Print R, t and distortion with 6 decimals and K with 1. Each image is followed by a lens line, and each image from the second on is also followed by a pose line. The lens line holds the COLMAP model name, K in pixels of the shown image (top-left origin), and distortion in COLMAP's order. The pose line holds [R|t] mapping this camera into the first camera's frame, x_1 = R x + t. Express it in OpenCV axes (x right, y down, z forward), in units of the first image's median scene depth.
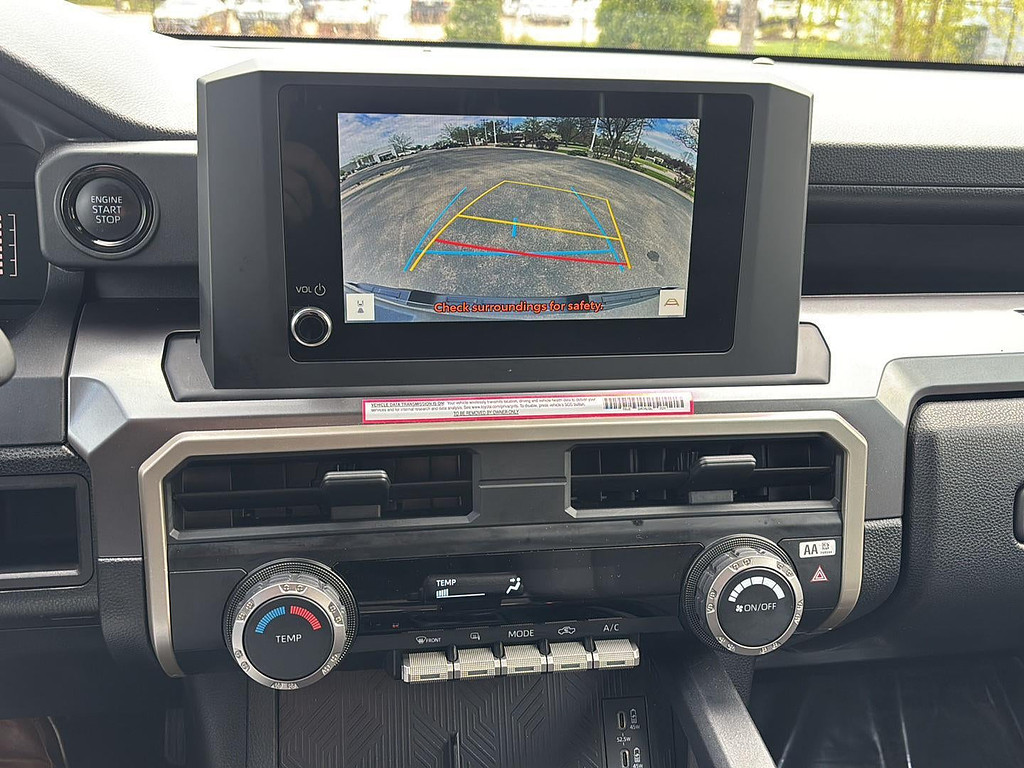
lens RADIAL K [[987.8, 0, 509.3], [0, 987.8, 369.1], [0, 0, 1]] dist [0.054511, -0.022643]
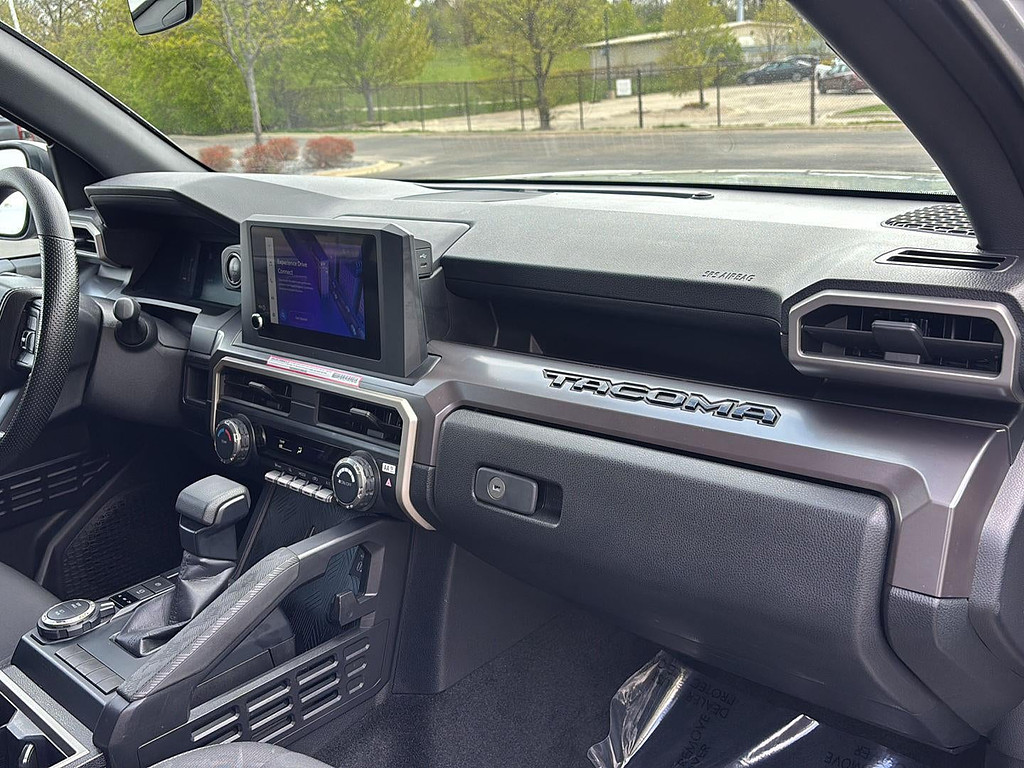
lens RADIAL K [[987.8, 0, 509.3], [0, 987.8, 369.1], [0, 0, 1]] dist [0.054511, -0.022643]
pose [[0.612387, 0.142339, -0.777638, 1.979206], [-0.182573, 0.982530, 0.036067, -0.122726], [0.769187, 0.119889, 0.627676, -0.040353]]
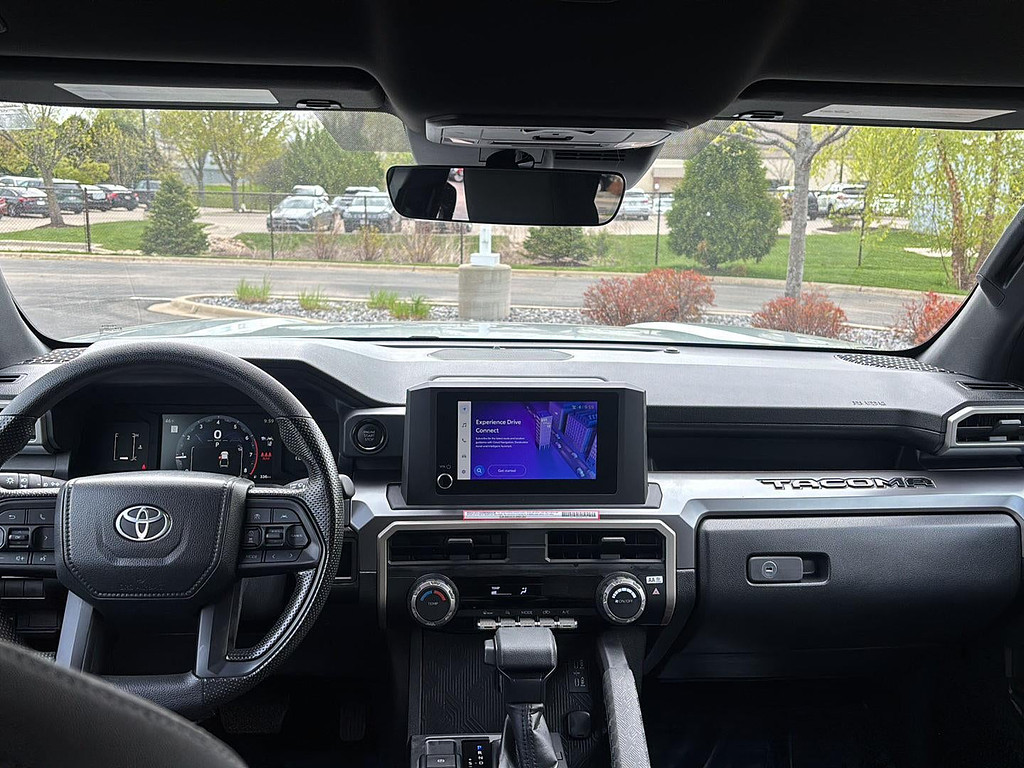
lens RADIAL K [[987.8, 0, 509.3], [0, 987.8, 369.1], [0, 0, 1]] dist [0.054511, -0.022643]
pose [[0.996378, 0.001343, -0.085028, 0.173656], [-0.016194, 0.984573, -0.174221, 0.108625], [0.083482, 0.174967, 0.981029, -1.459106]]
